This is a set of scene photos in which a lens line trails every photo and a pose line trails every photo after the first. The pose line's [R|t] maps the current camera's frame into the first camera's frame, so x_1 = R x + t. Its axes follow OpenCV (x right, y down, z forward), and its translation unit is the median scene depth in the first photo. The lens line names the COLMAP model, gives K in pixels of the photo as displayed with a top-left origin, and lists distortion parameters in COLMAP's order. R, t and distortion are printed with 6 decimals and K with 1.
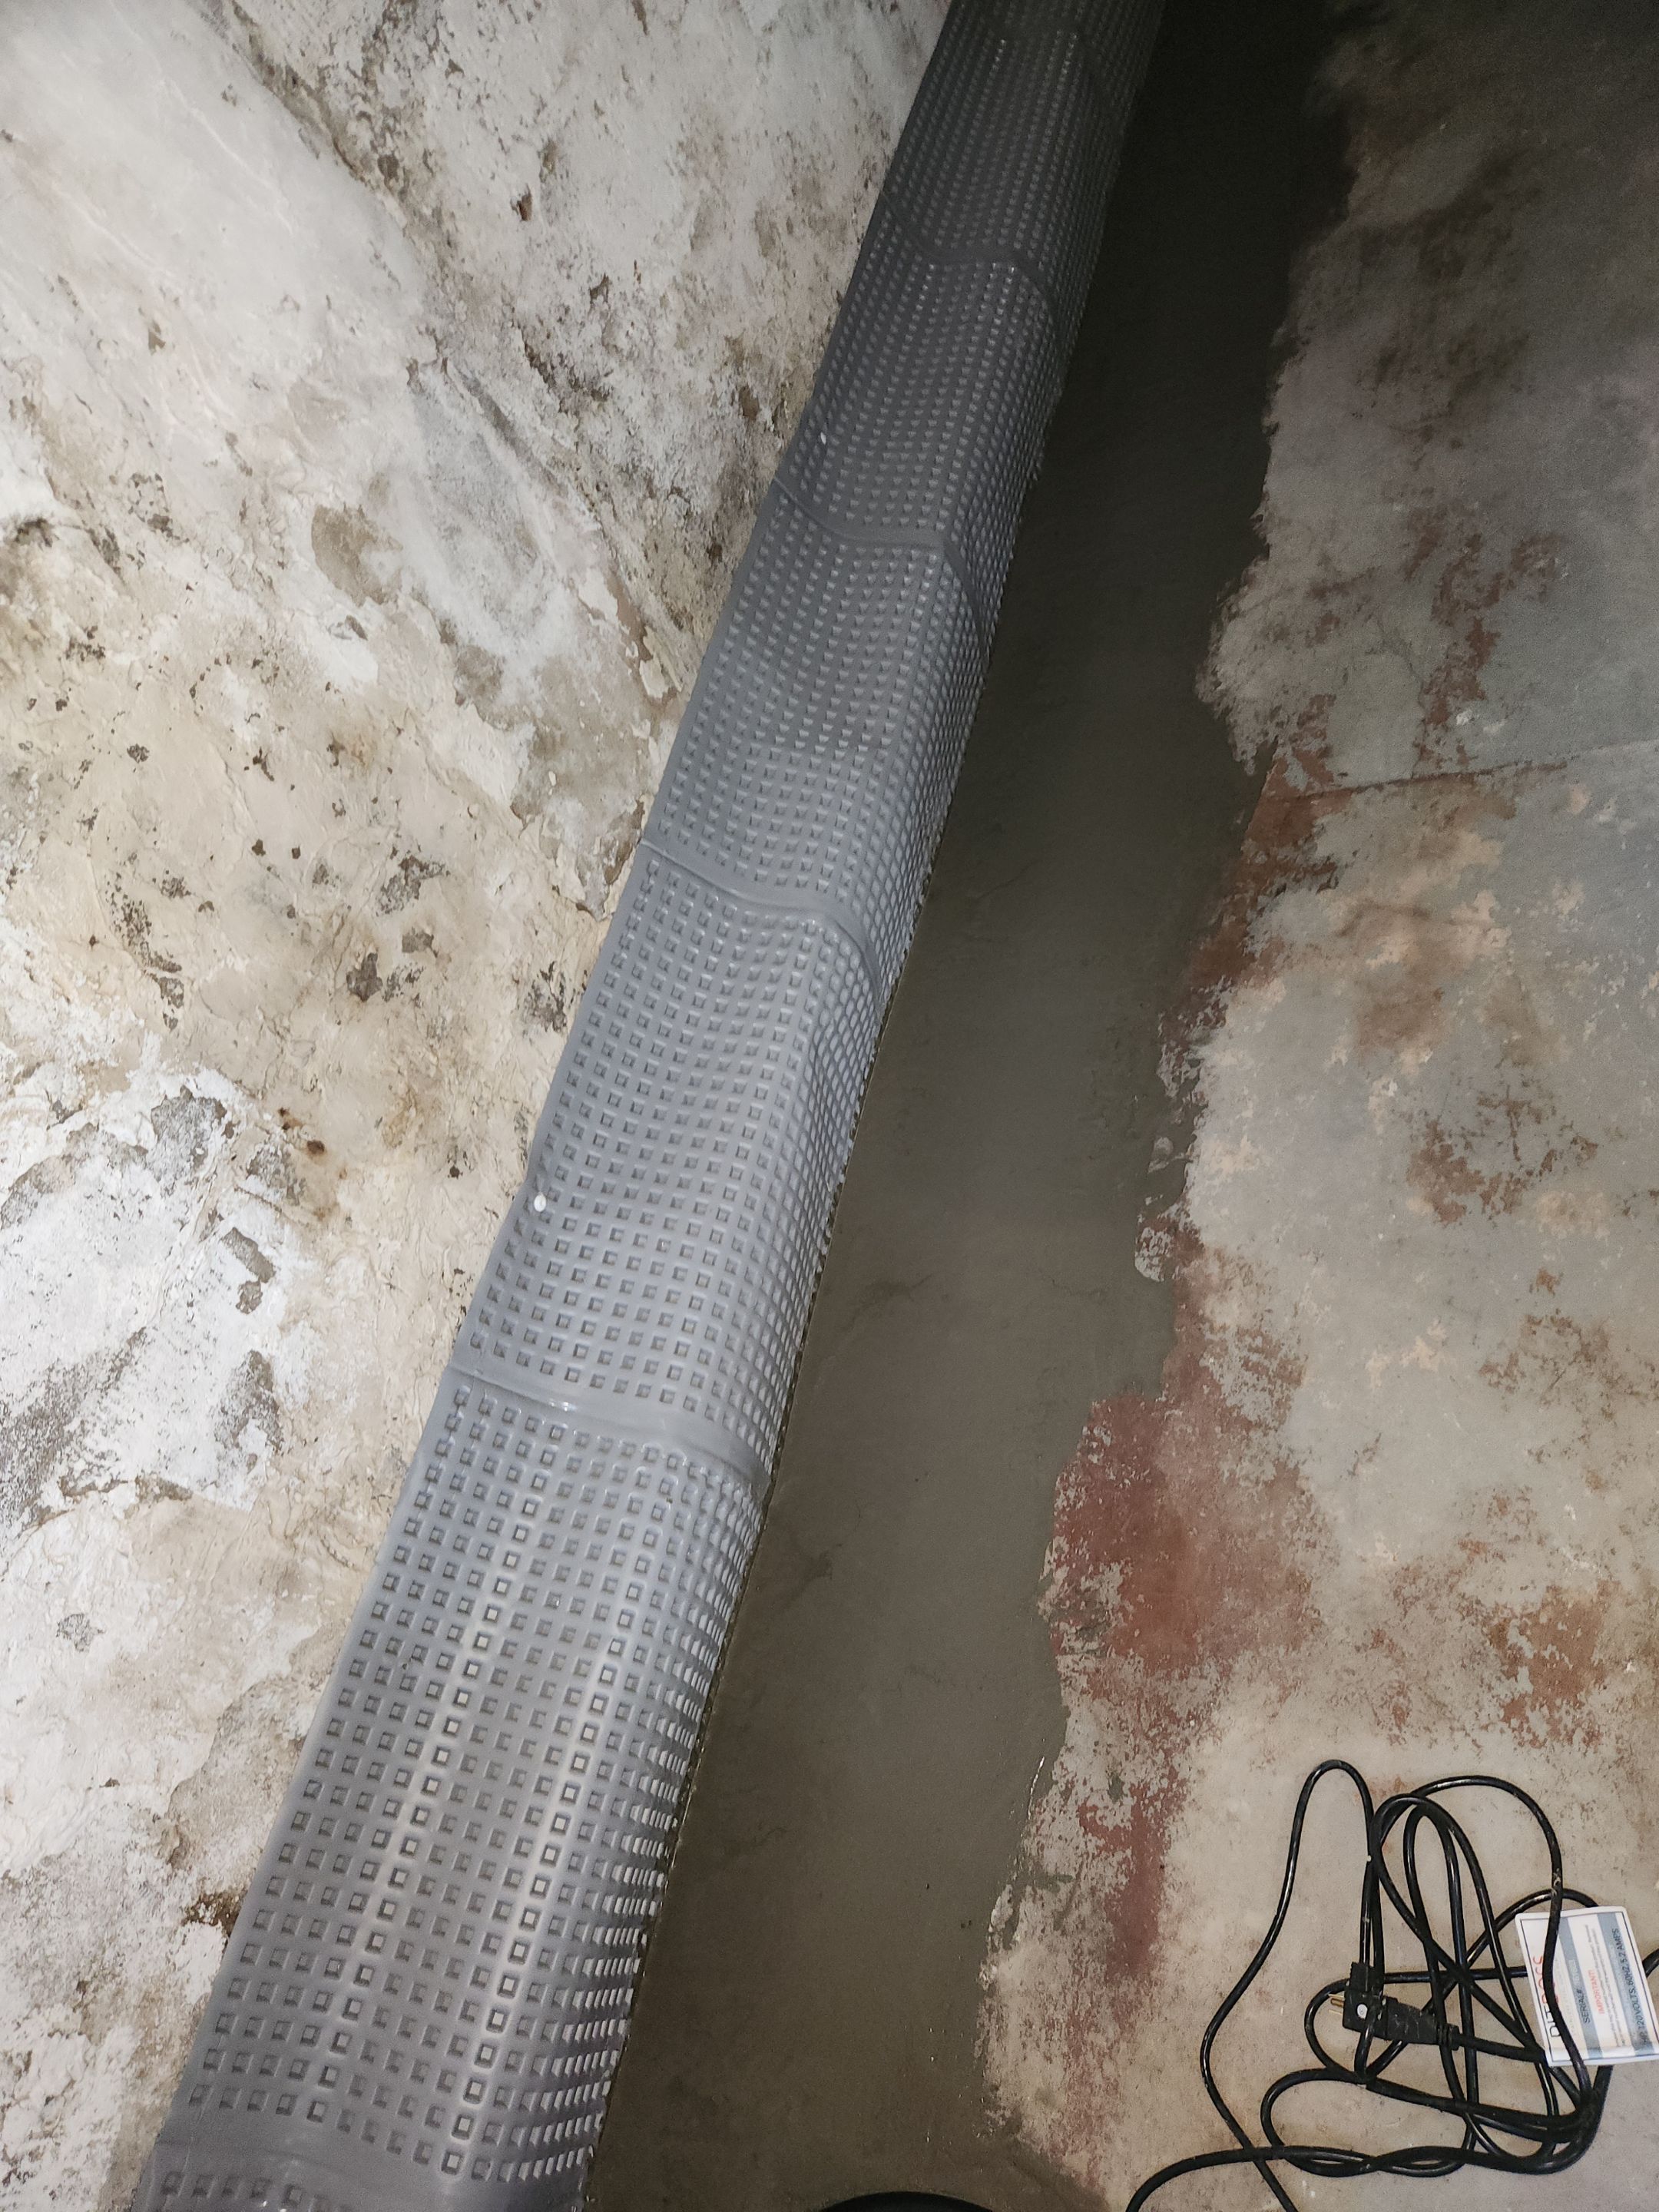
lens RADIAL K [[1443.3, 0, 829.5], [0, 1443.3, 1106.0], [0, 0, 1]] dist [0.034777, -0.001810]
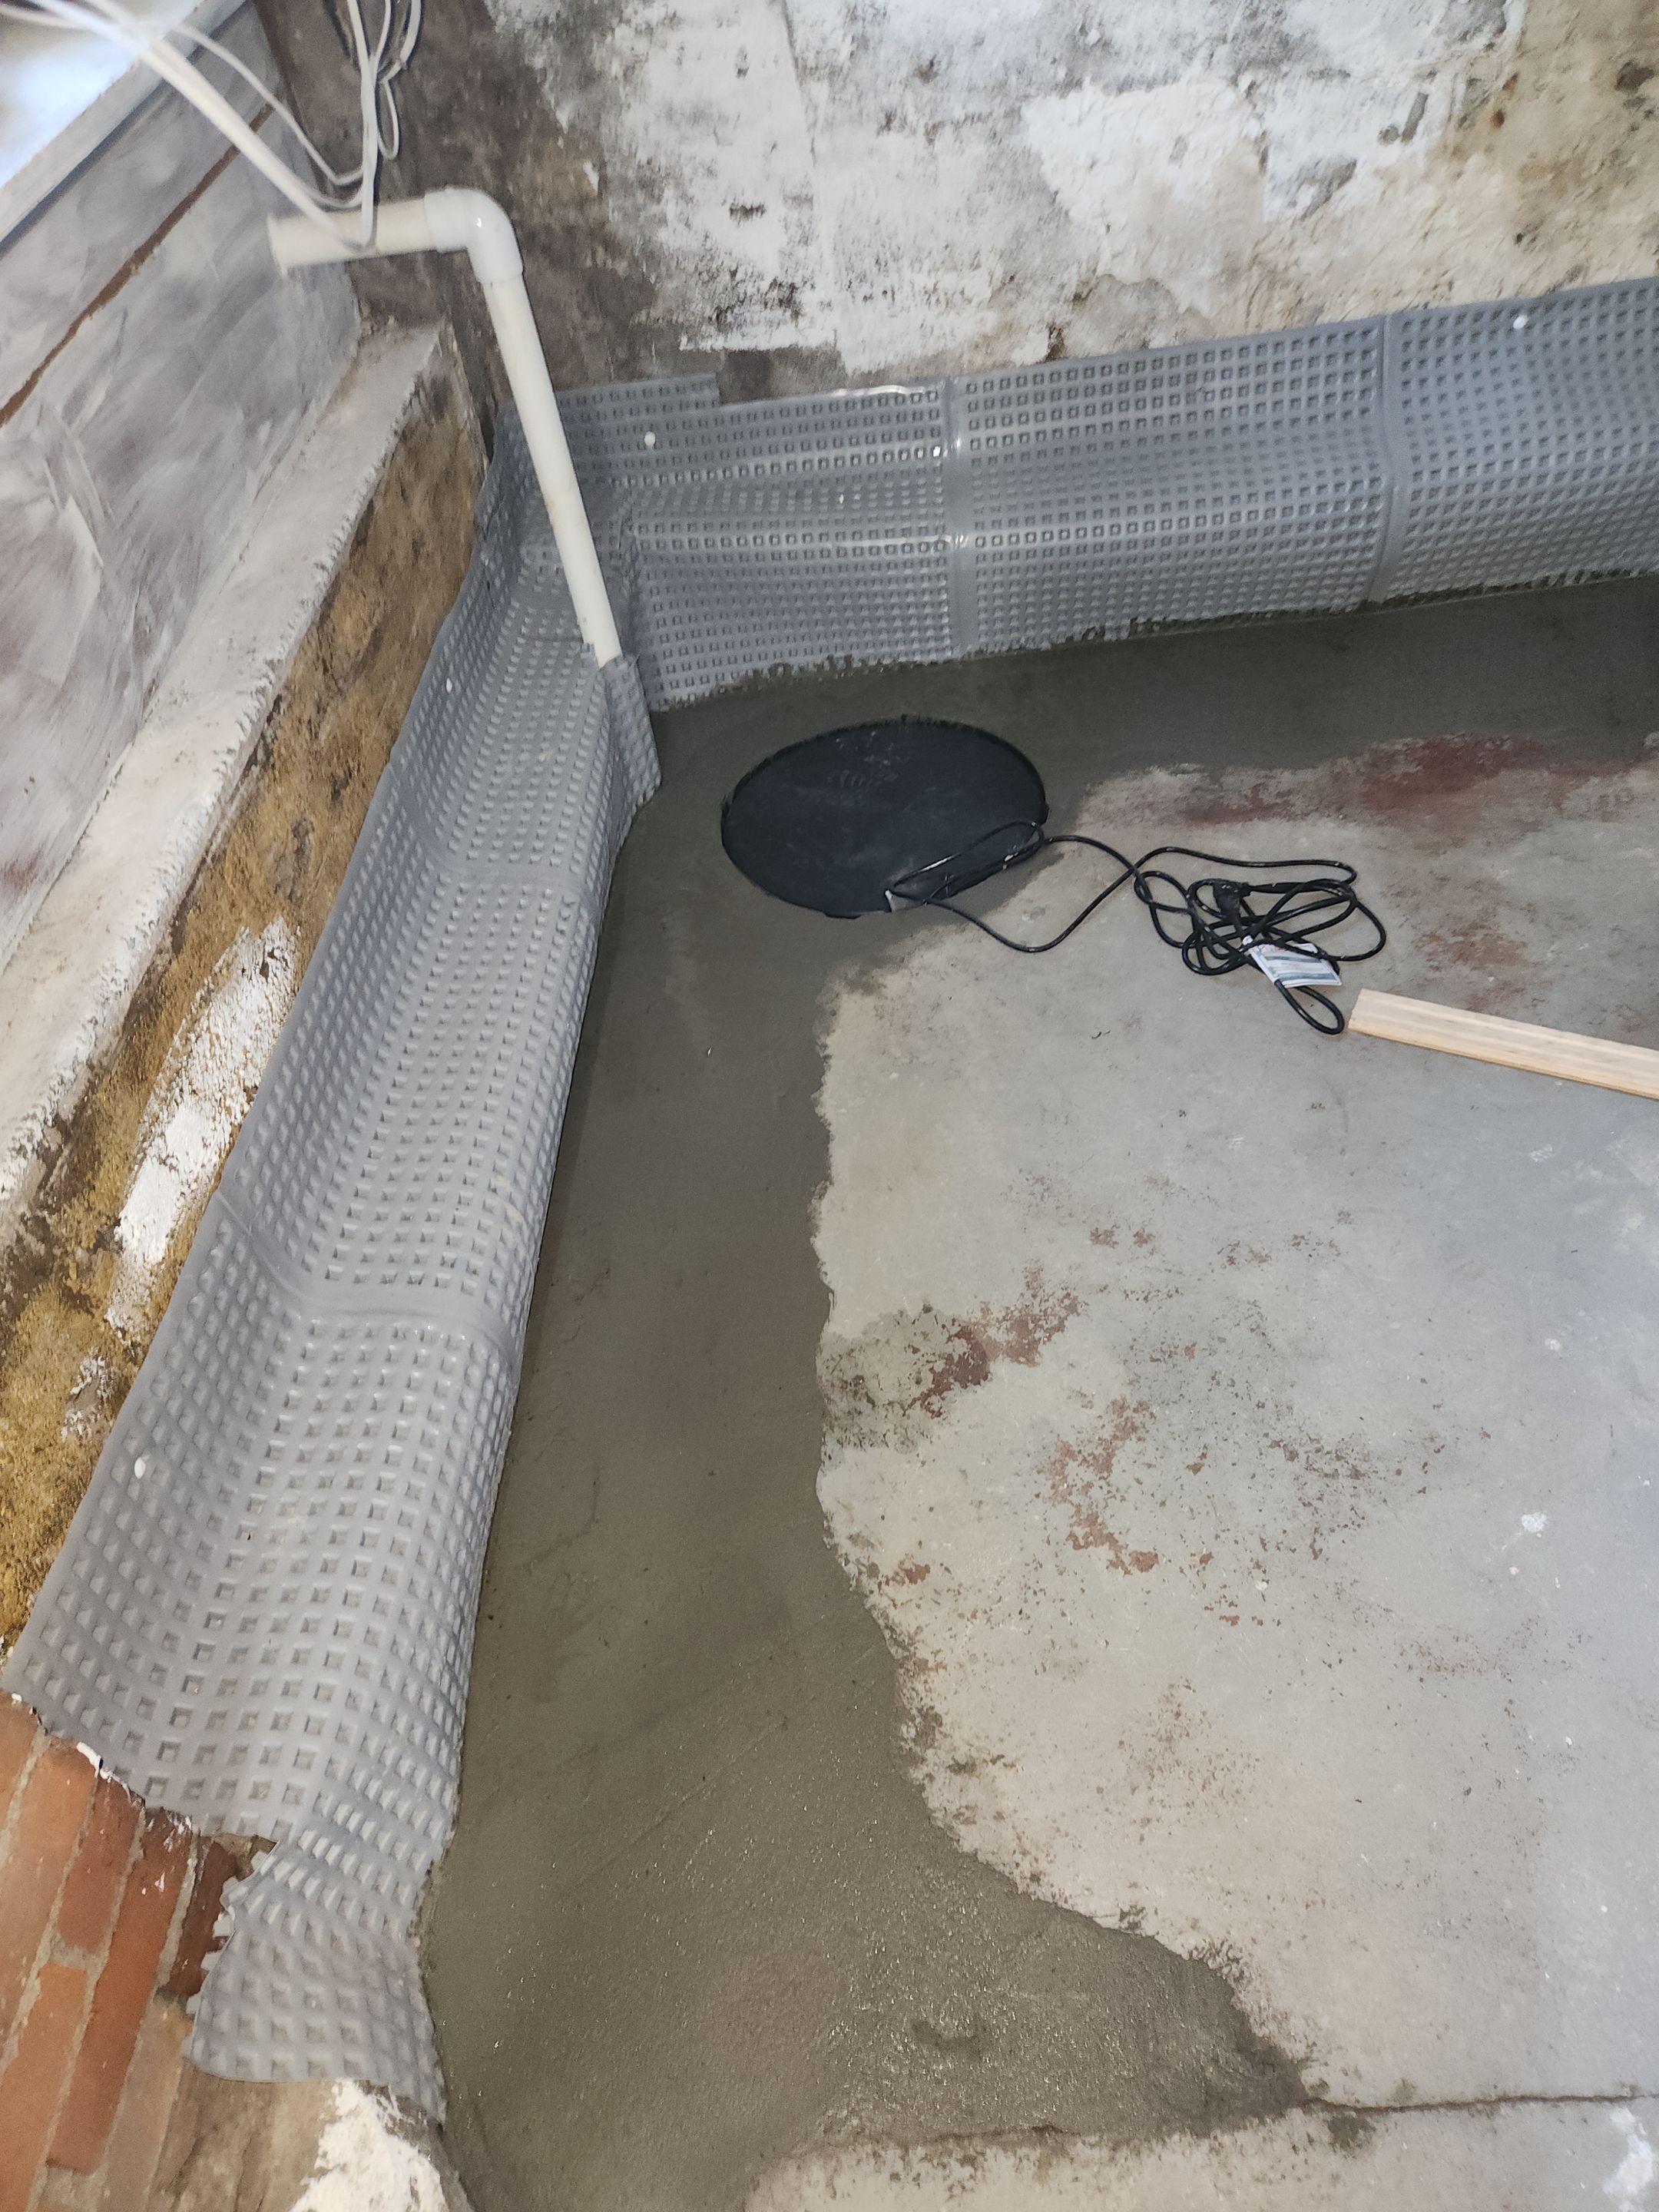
lens RADIAL K [[1500.3, 0, 836.0], [0, 1500.3, 1139.4], [0, 0, 1]] dist [0.042521, -0.031919]
pose [[0.279880, 0.926005, -0.253340, 0.840621], [-0.801967, 0.370574, 0.468534, 0.237099], [0.527747, 0.072037, 0.846342, -0.622210]]
